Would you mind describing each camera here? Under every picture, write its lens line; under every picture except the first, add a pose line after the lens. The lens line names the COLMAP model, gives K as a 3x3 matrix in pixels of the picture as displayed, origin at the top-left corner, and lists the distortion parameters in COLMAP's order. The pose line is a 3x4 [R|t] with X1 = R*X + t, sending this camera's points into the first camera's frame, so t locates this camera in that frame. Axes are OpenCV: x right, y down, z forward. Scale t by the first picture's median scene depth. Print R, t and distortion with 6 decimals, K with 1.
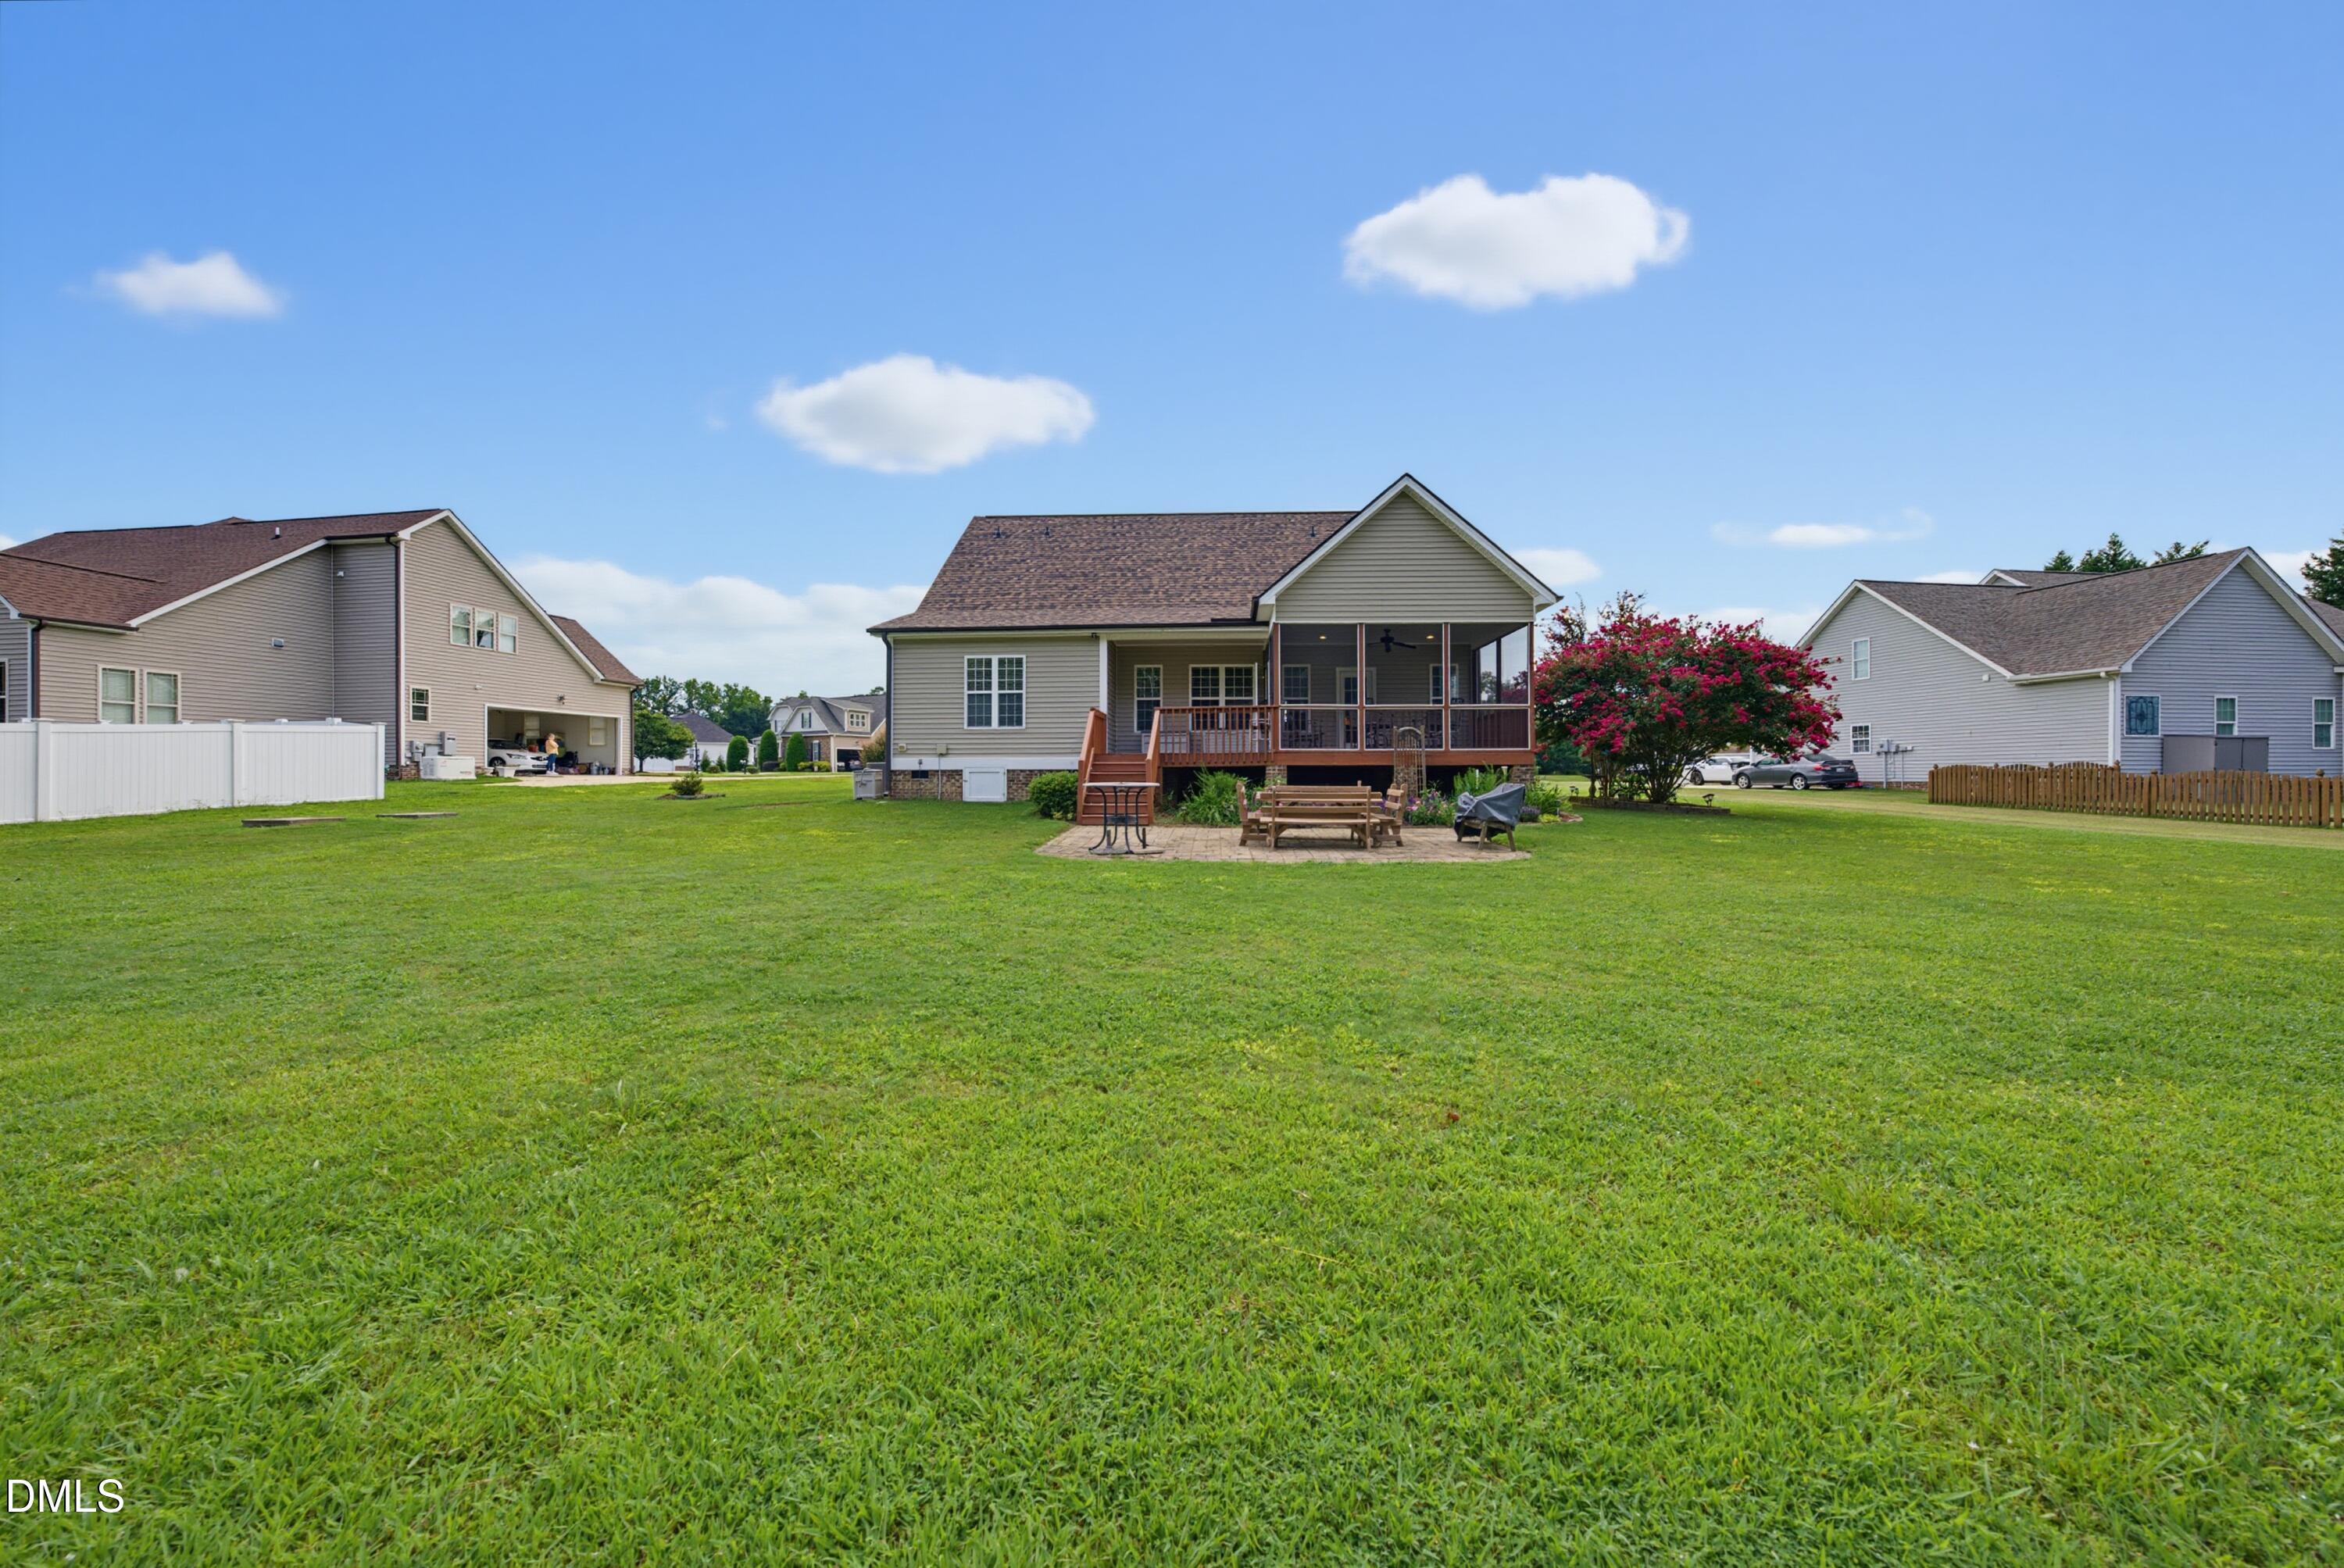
lens RADIAL K [[798.2, 0, 1169.5], [0, 798.2, 780.4], [0, 0, 1]] dist [0.011808, 0.000088]
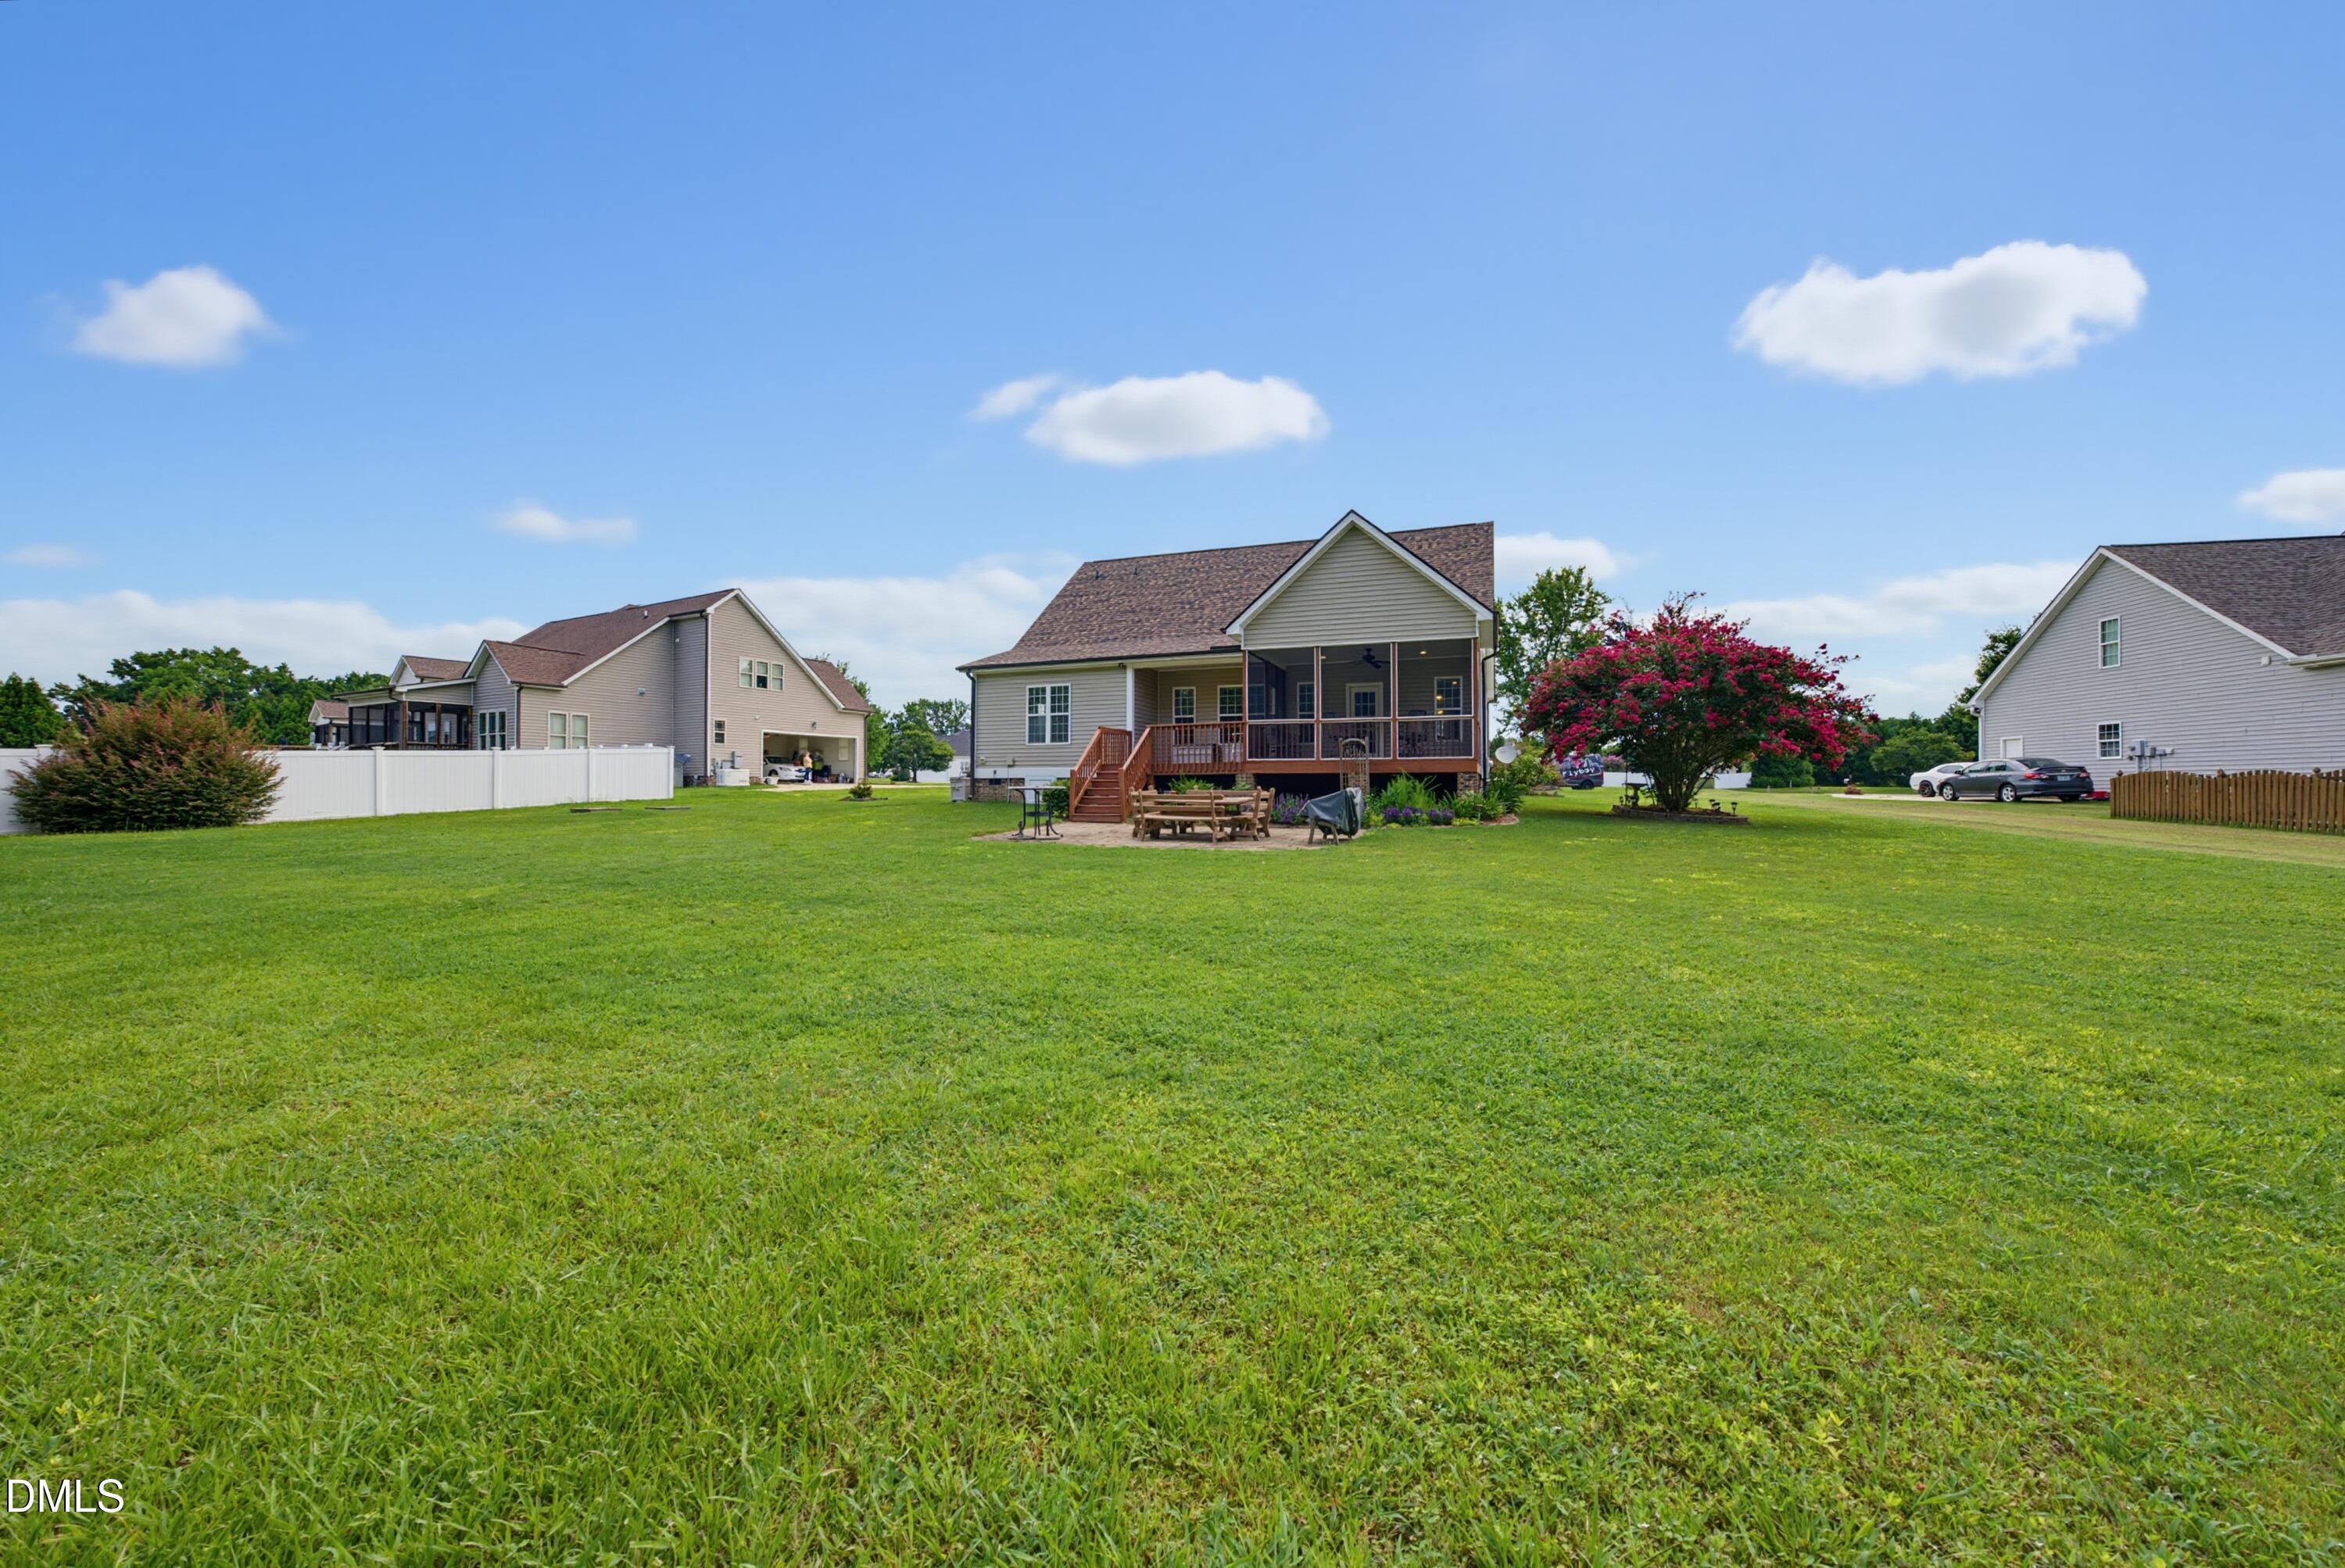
lens RADIAL K [[812.8, 0, 1180.2], [0, 812.8, 782.6], [0, 0, 1]] dist [-0.006483, 0.008750]
pose [[0.953382, 0.000563, -0.301765, 0.279128], [-0.003769, 0.999943, -0.010039, 0.004256], [0.301742, 0.010708, 0.953329, -0.098289]]
